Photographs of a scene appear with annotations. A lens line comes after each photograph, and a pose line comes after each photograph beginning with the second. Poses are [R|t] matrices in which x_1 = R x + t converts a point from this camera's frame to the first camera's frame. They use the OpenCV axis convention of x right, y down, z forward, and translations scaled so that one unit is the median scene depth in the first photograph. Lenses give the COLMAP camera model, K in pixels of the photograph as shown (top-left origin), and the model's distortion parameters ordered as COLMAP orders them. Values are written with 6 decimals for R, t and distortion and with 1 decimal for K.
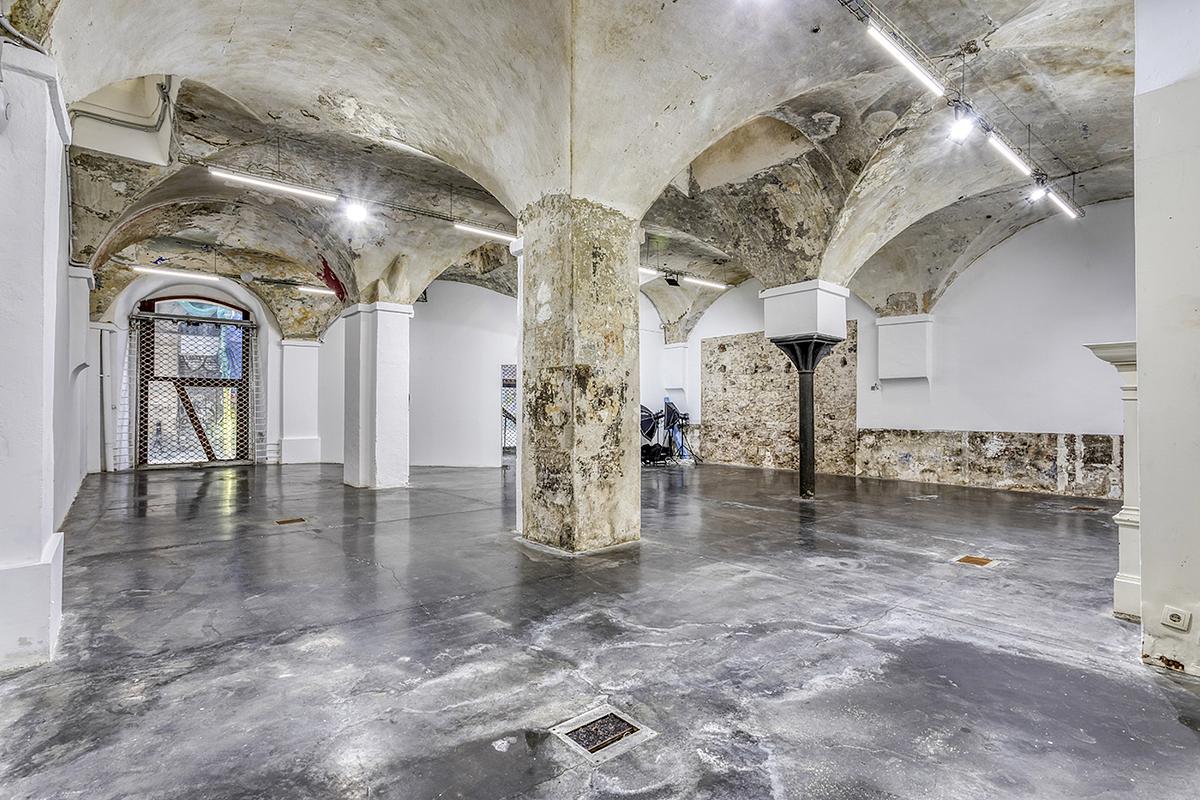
lens RADIAL K [[570.2, 0, 600.0], [0, 570.2, 400.0], [0, 0, 1]] dist [0.000893, 0.000394]
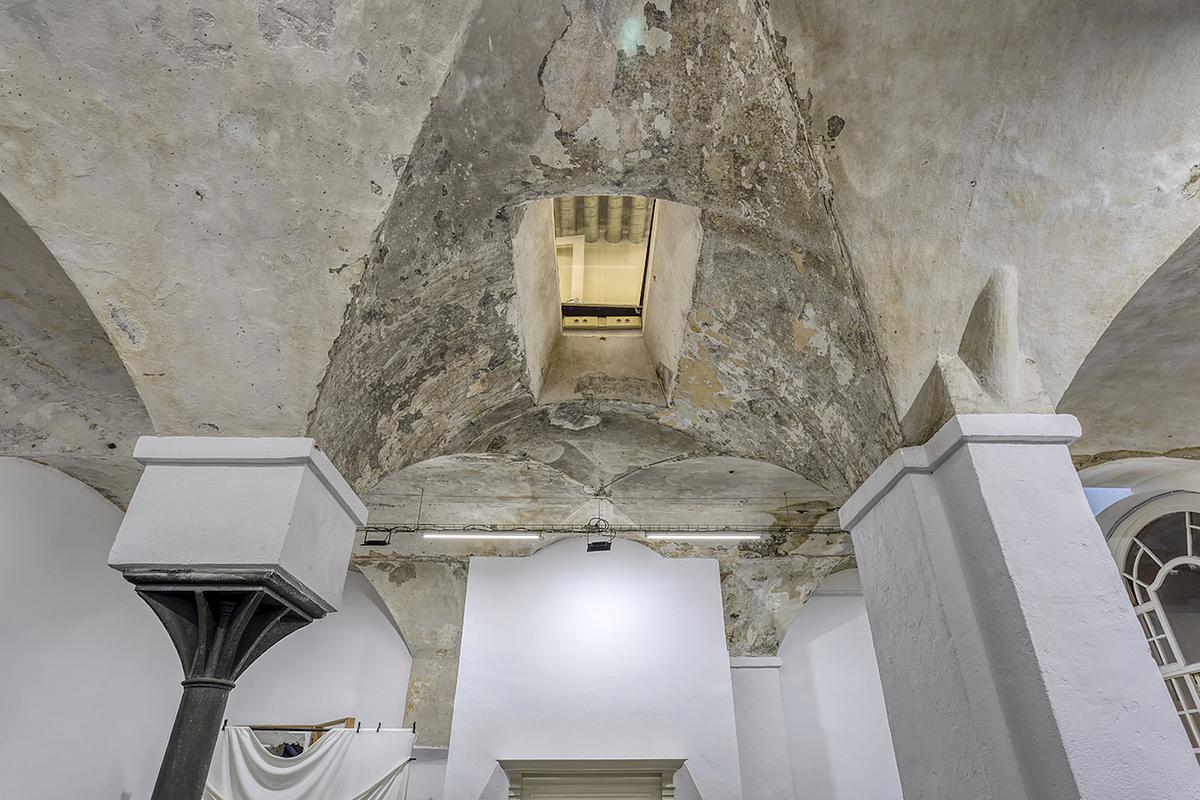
lens RADIAL K [[596.4, 0, 613.6], [0, 596.4, 490.8], [0, 0, 1]] dist [-0.000617, 0.000018]
pose [[-0.784973, 0.293477, 0.545608, -0.148644], [-0.004376, 0.878032, -0.478581, 0.044118], [-0.619514, -0.378061, -0.687948, 2.287821]]
